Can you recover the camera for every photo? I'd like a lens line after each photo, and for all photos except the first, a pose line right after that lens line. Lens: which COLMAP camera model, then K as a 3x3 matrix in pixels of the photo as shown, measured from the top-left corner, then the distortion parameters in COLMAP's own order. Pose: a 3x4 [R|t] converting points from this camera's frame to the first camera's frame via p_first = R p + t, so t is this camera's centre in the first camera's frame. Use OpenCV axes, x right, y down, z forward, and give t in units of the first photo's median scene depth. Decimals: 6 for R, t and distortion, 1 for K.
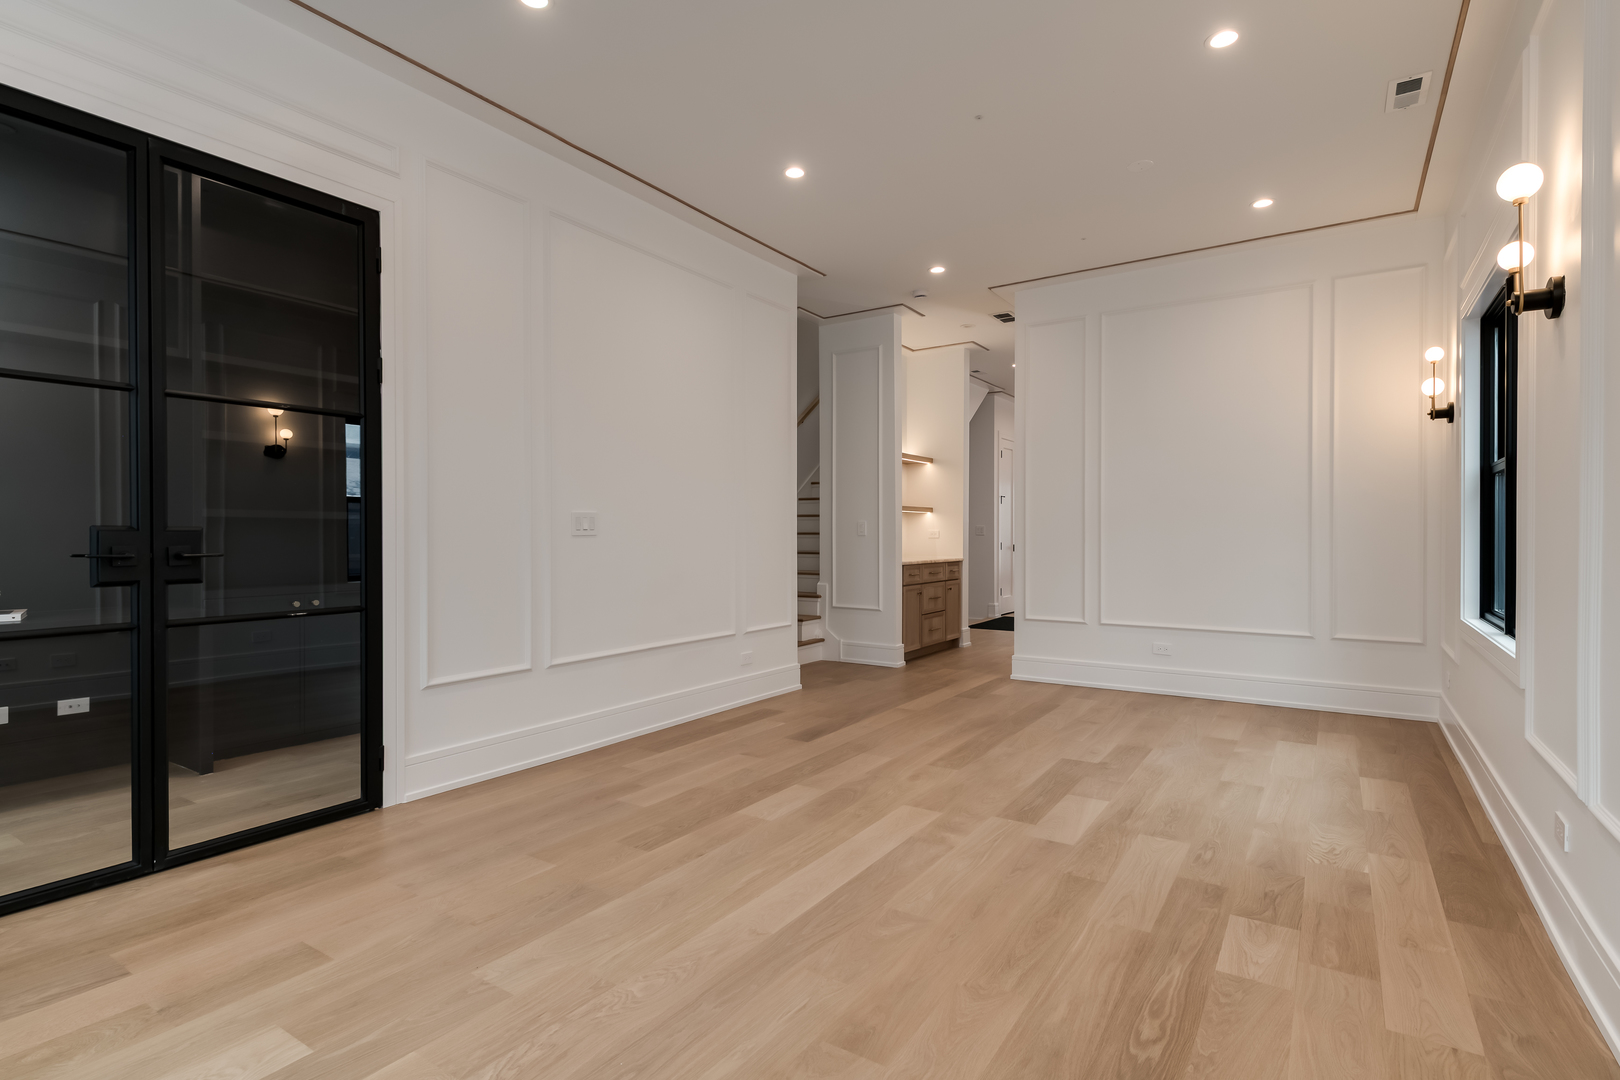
lens RADIAL K [[817.0, 0, 807.8], [0, 817.0, 541.0], [0, 0, 1]] dist [0.009364, -0.006554]
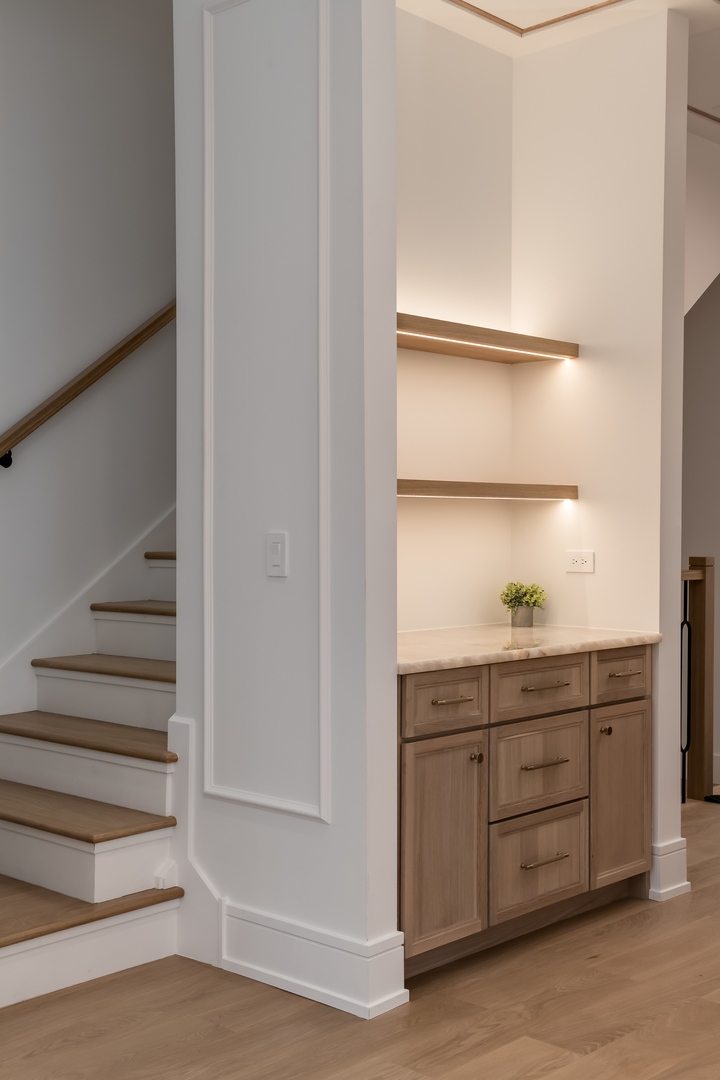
lens RADIAL K [[1321.9, 0, 360.6], [0, 1321.9, 537.3], [0, 0, 1]] dist [0.020934, 0.000000]
pose [[0.985783, 0.002783, -0.168001, 0.176752], [-0.003218, 0.999992, -0.002318, -0.019762], [0.167993, 0.002826, 0.985784, 0.486118]]
